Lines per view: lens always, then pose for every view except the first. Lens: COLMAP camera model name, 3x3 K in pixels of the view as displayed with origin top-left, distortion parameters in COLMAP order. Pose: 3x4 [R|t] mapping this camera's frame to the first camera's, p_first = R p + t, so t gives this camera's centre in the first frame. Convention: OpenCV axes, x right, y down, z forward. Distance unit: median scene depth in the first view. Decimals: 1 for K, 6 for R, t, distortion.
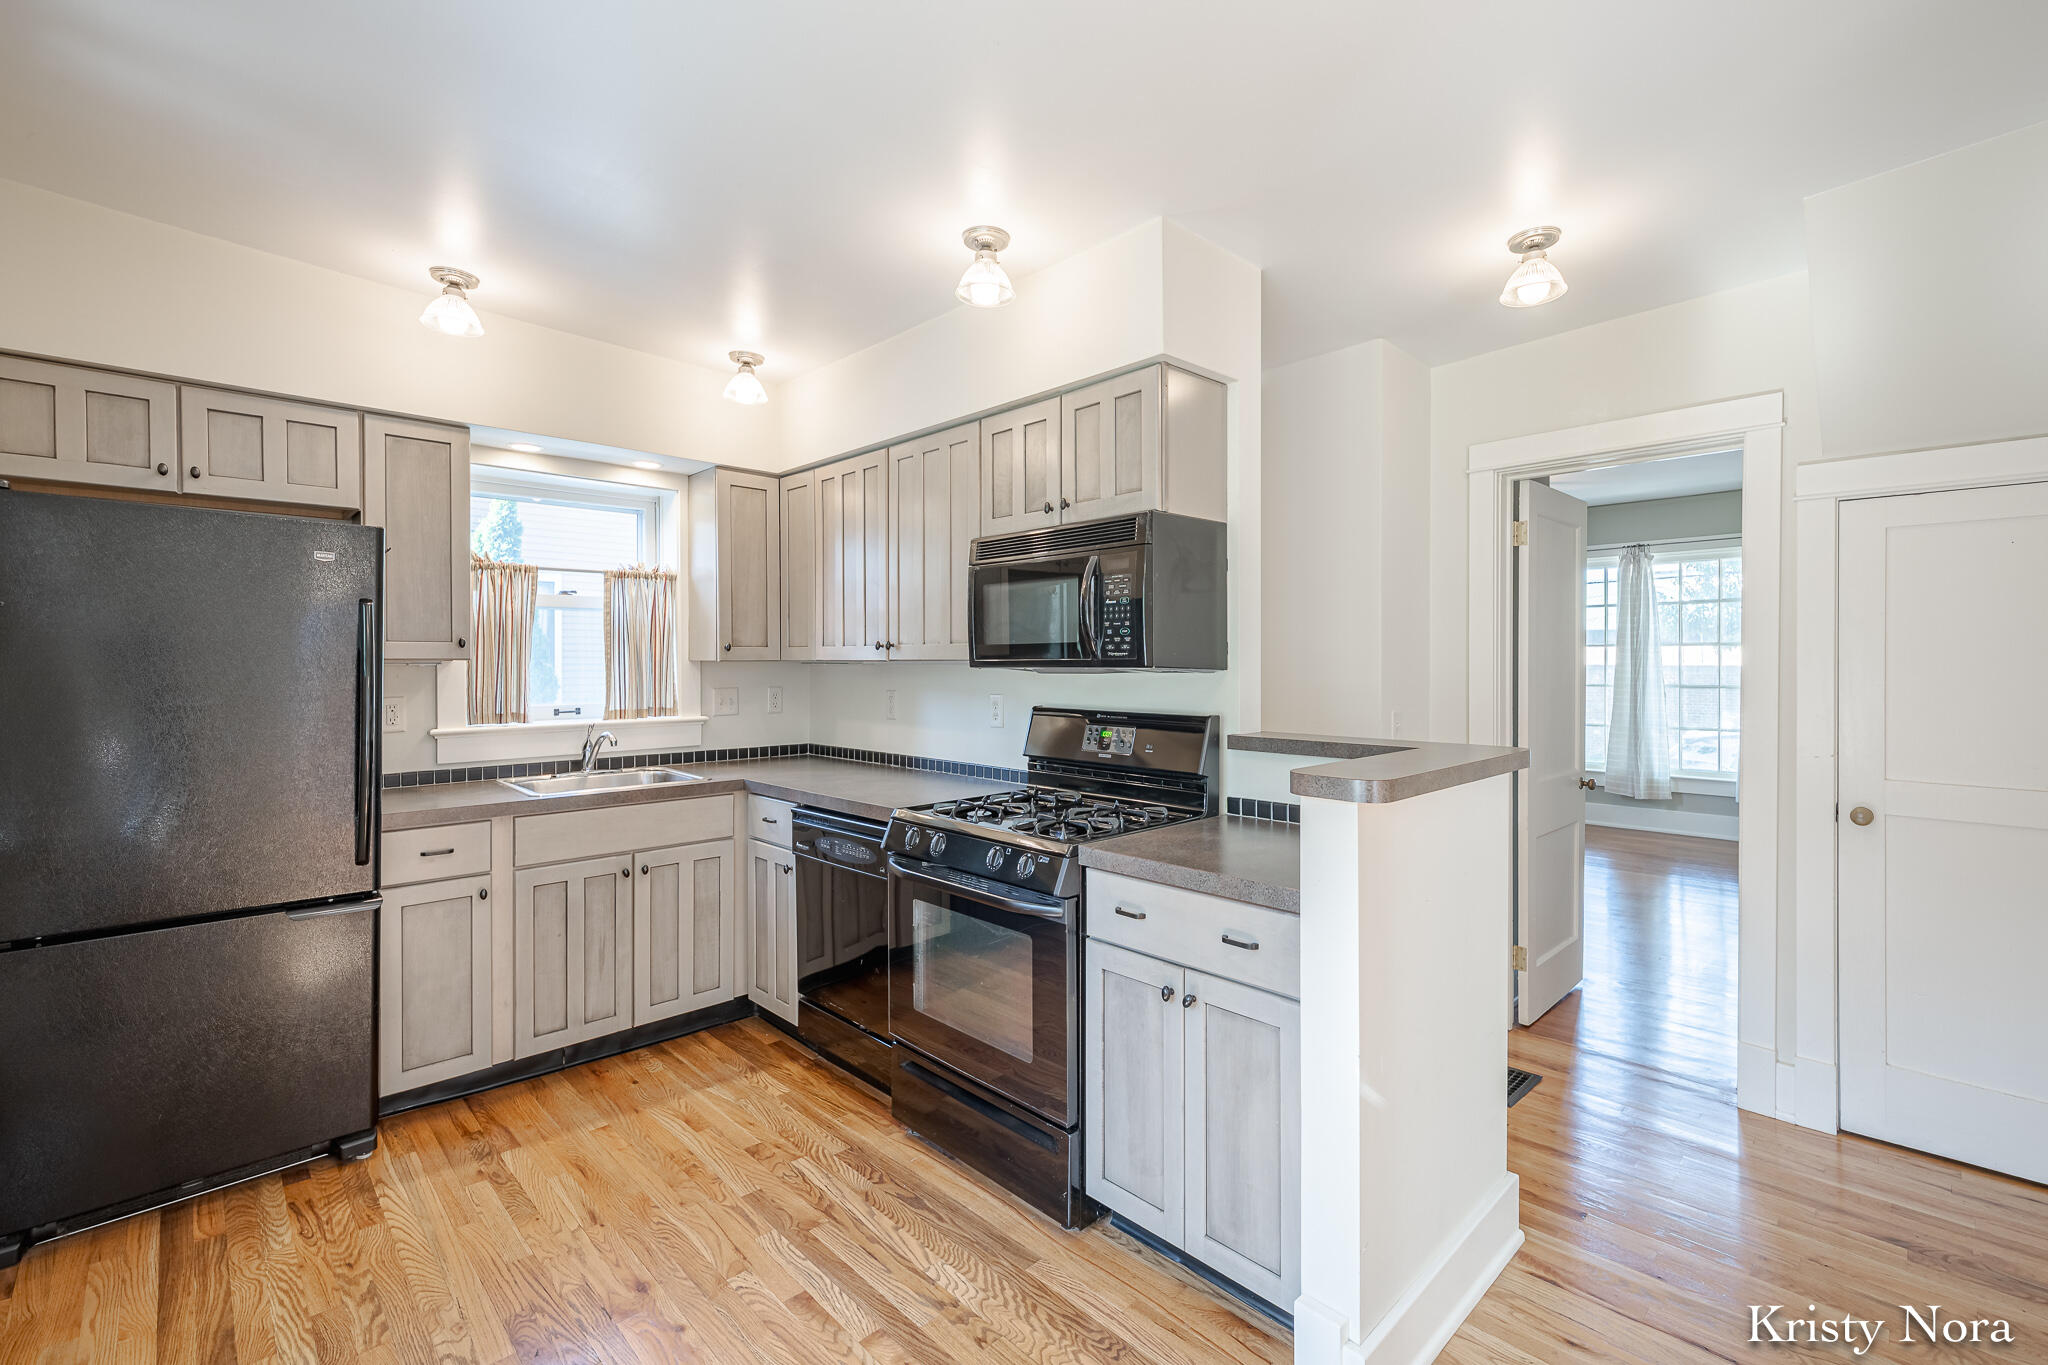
lens RADIAL K [[891.6, 0, 1059.0], [0, 891.6, 665.7], [0, 0, 1]] dist [0.011948, 0.000142]
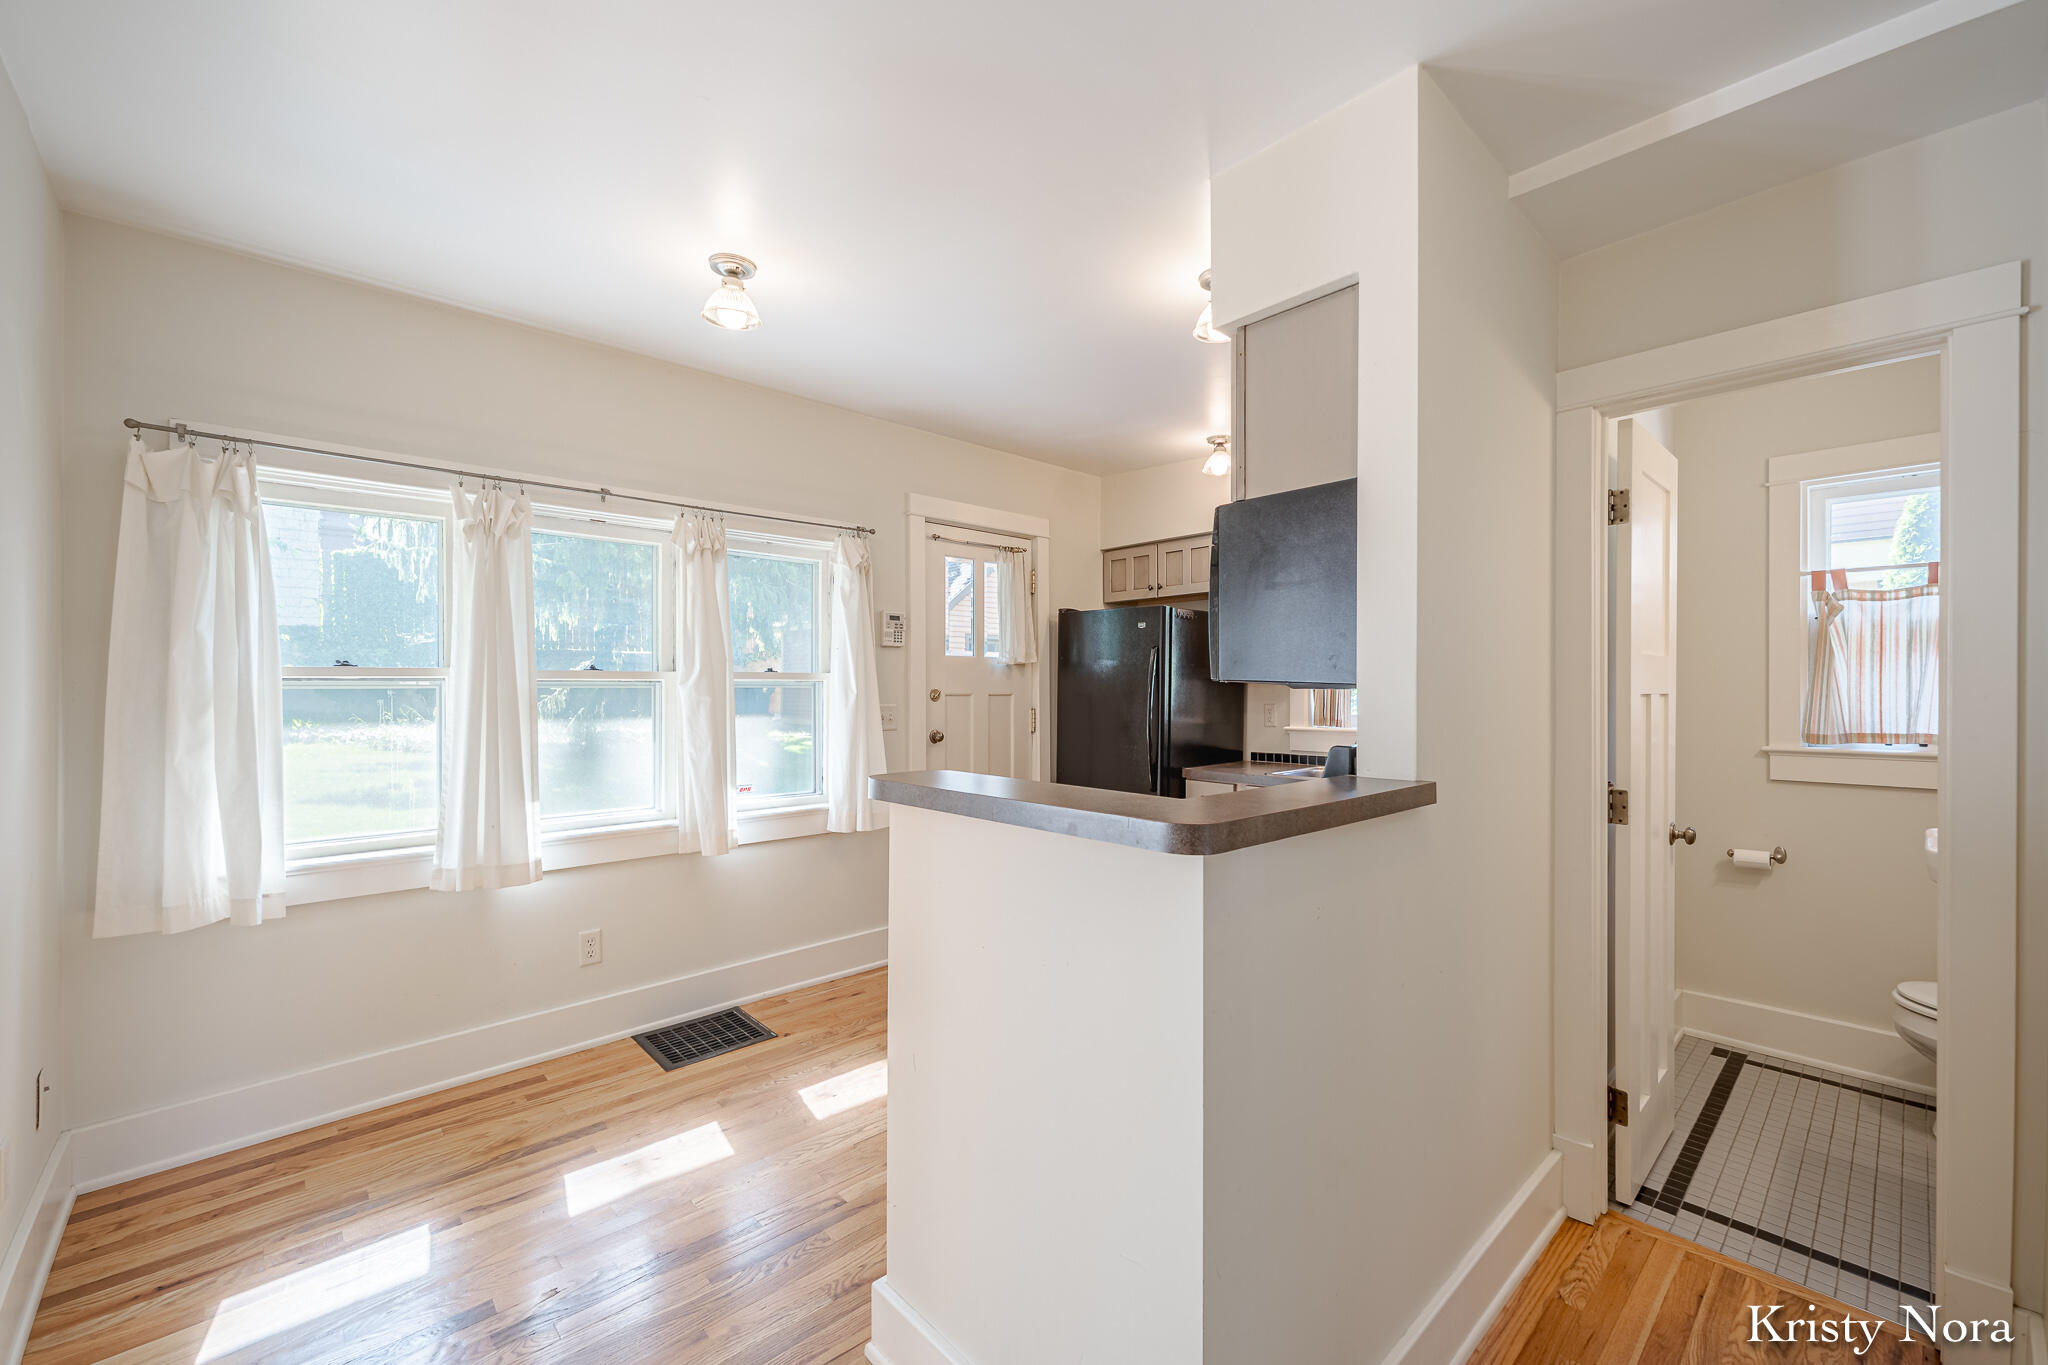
lens RADIAL K [[827.4, 0, 1029.9], [0, 827.4, 688.2], [0, 0, 1]] dist [0.009794, -0.000460]
pose [[-0.025406, 0.001660, -0.999676, 0.735920], [-0.004352, 0.999989, 0.001771, 0.007049], [0.999668, 0.004395, -0.025399, 0.647374]]
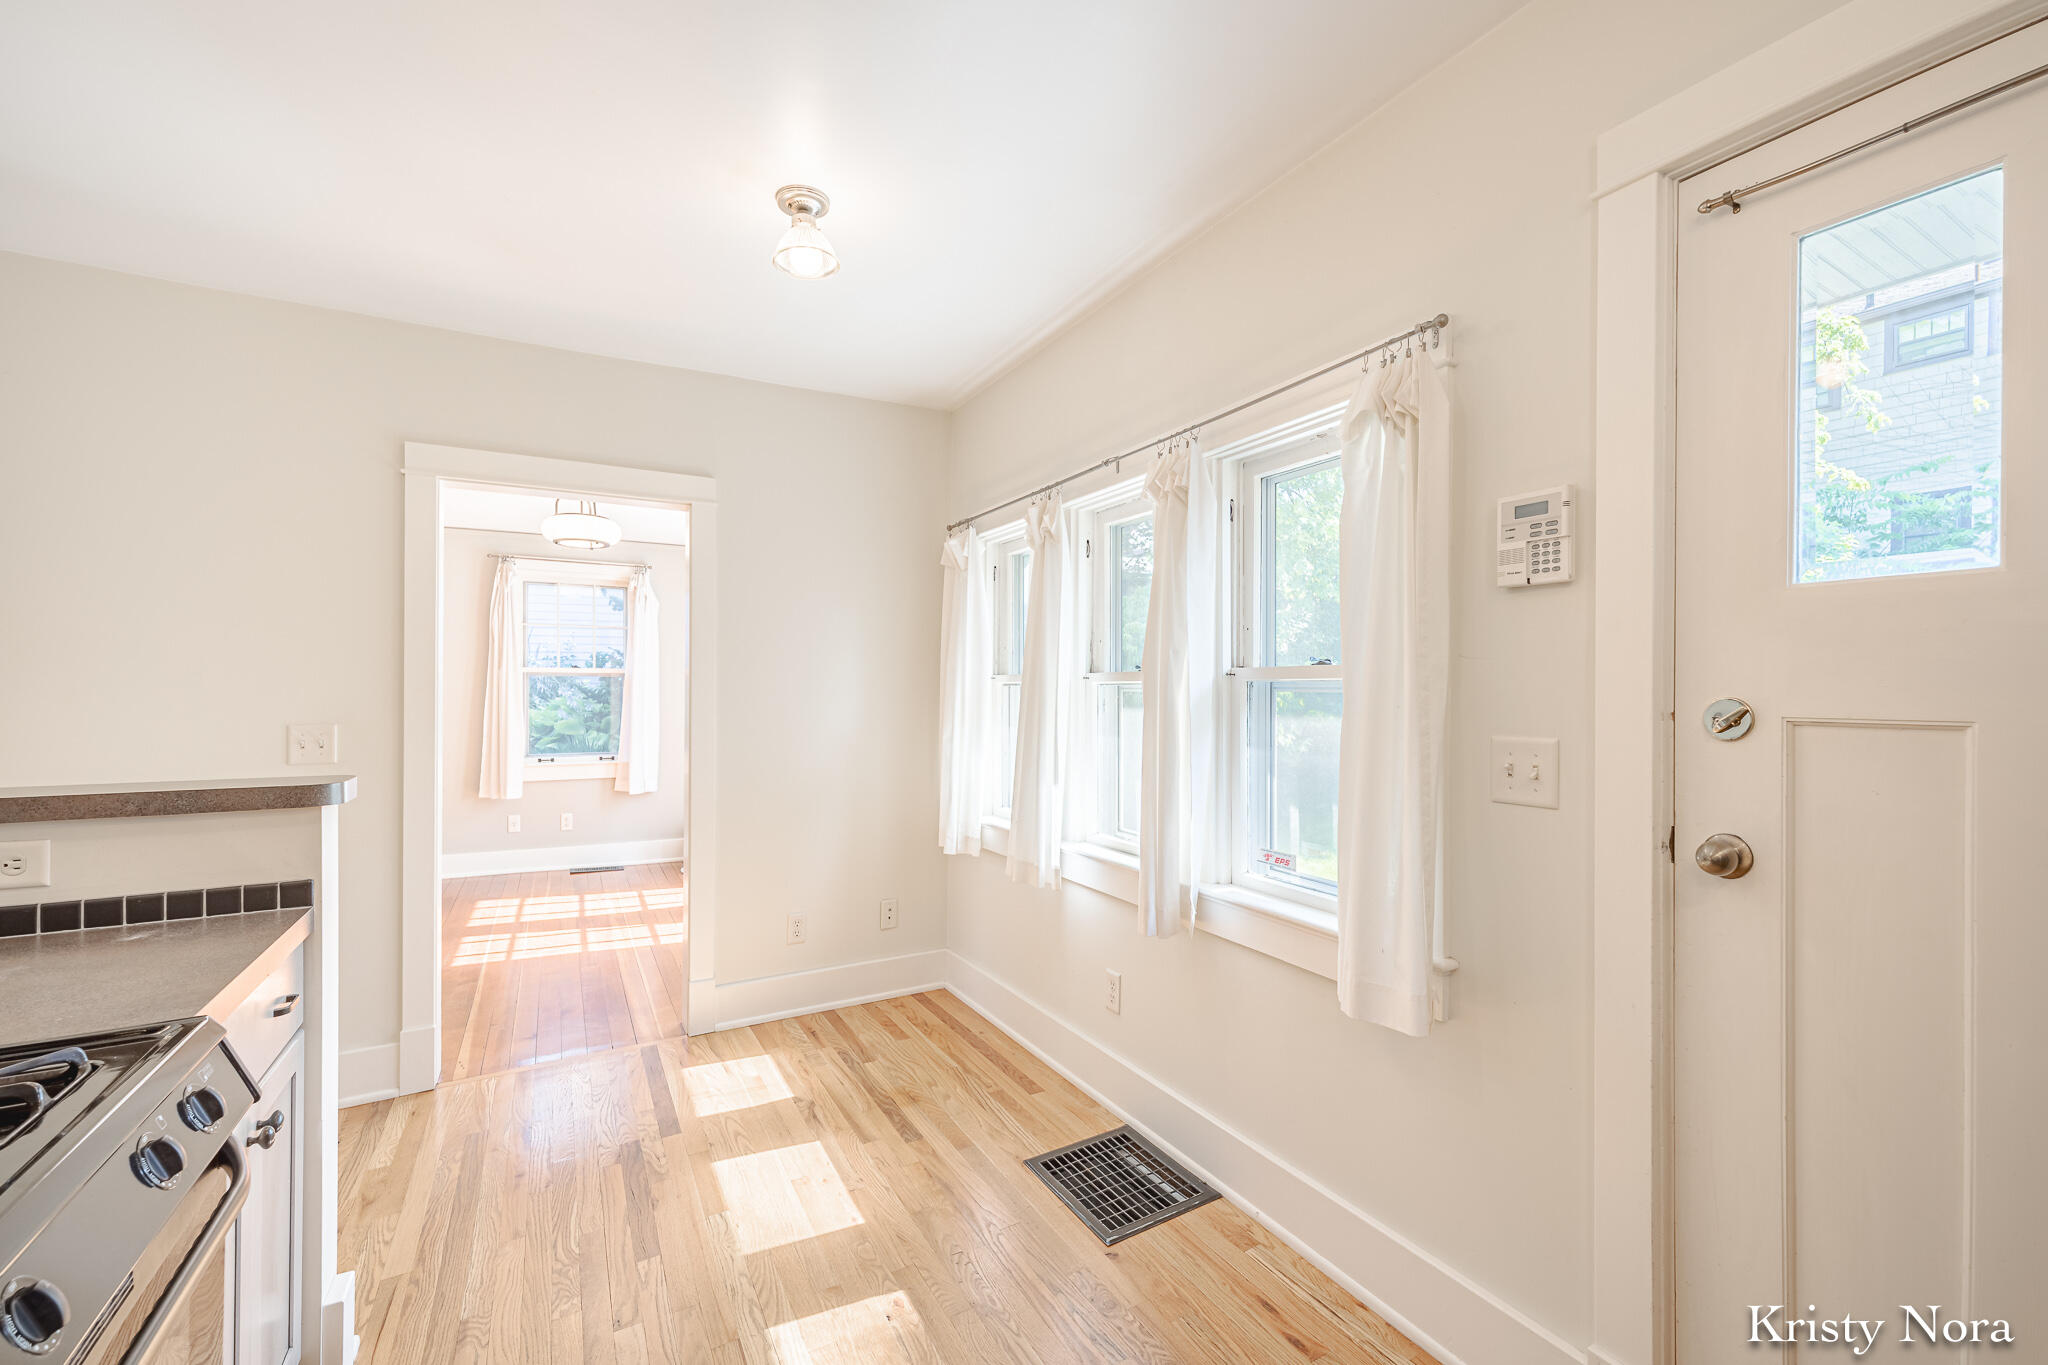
lens RADIAL K [[834.5, 0, 1028.8], [0, 834.5, 690.4], [0, 0, 1]] dist [0.008125, -0.000396]
pose [[-0.965570, -0.003995, 0.260112, -0.415231], [-0.002868, 0.999985, 0.004713, 0.005622], [-0.260126, 0.003804, -0.965567, 0.962608]]
